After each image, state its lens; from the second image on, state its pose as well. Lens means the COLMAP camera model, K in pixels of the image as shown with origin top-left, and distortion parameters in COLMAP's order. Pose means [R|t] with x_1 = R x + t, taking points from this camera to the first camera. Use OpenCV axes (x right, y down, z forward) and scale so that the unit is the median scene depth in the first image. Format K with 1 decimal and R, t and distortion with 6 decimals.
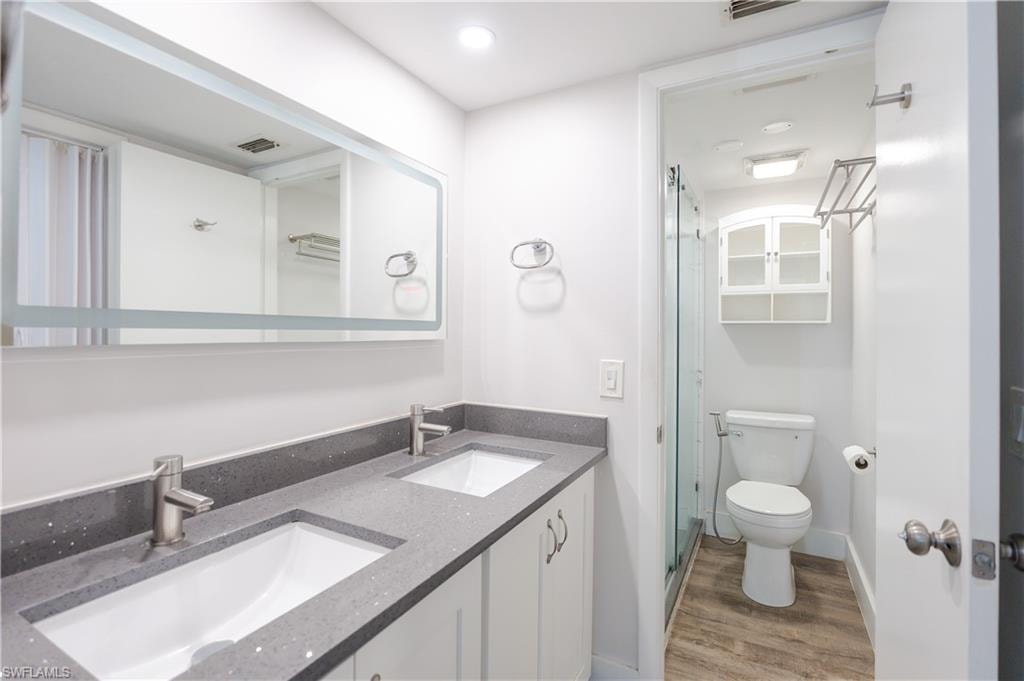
lens RADIAL K [[470.4, 0, 510.4], [0, 470.4, 328.3], [0, 0, 1]] dist [-0.009605, 0.000420]
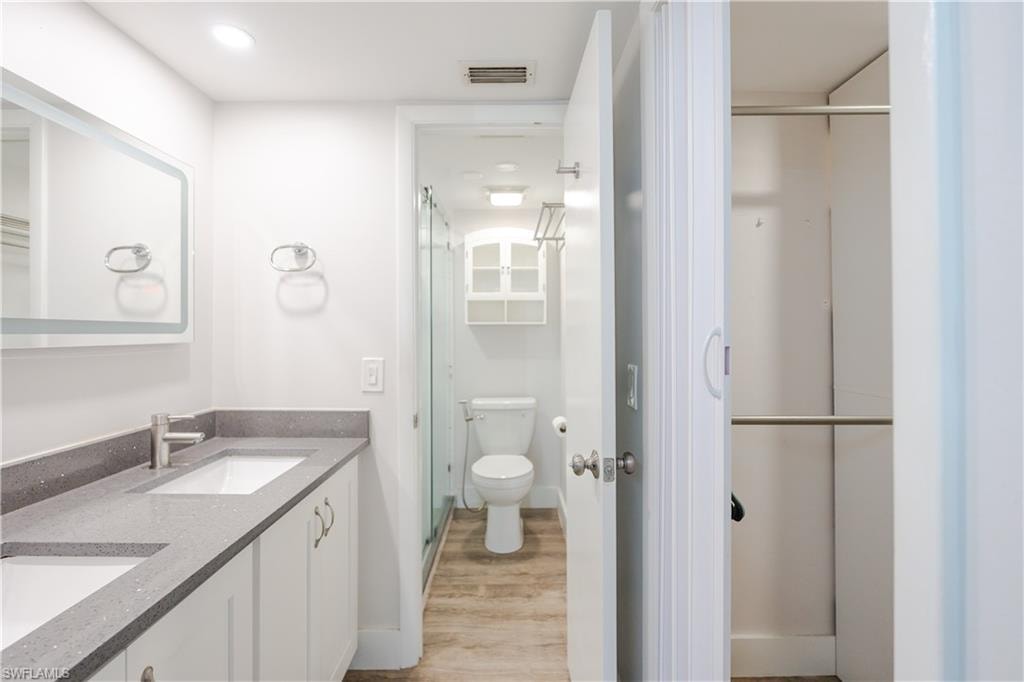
lens RADIAL K [[463.7, 0, 509.2], [0, 463.7, 329.4], [0, 0, 1]] dist [-0.013726, 0.001125]
pose [[0.876010, -0.007518, 0.482234, -0.027319], [0.007154, 0.999971, 0.002593, -0.000683], [-0.482240, 0.001179, 0.876038, -0.104119]]
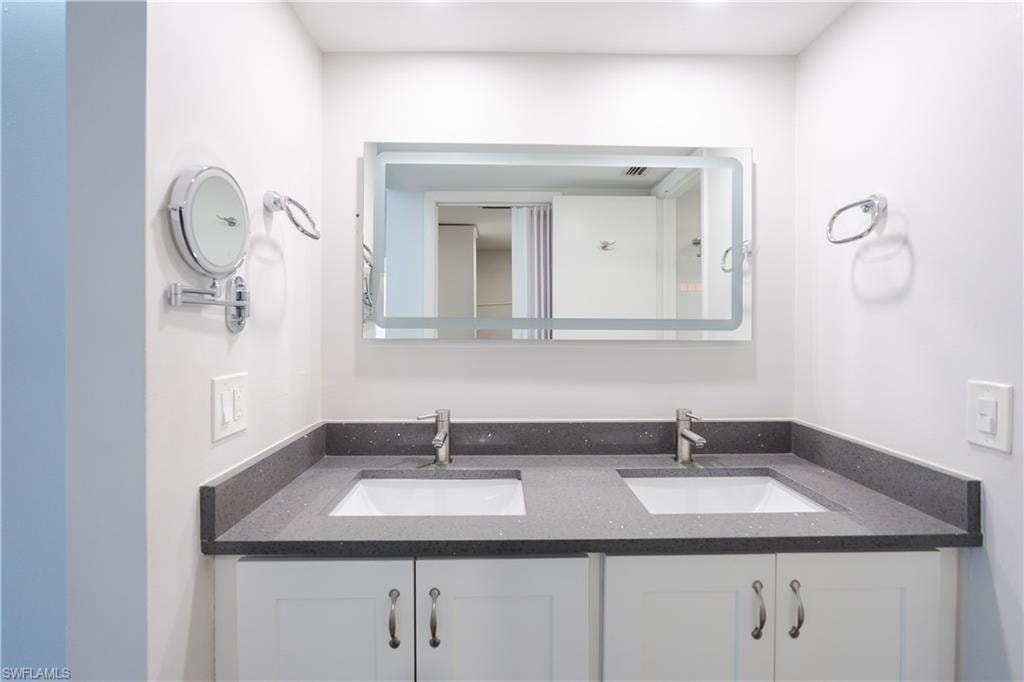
lens RADIAL K [[470.4, 0, 510.4], [0, 470.4, 328.8], [0, 0, 1]] dist [-0.009605, 0.000420]
pose [[0.497713, -0.004765, -0.867329, 0.379781], [0.007520, 0.999971, -0.001178, -0.000650], [0.867309, -0.005936, 0.497734, 0.197451]]
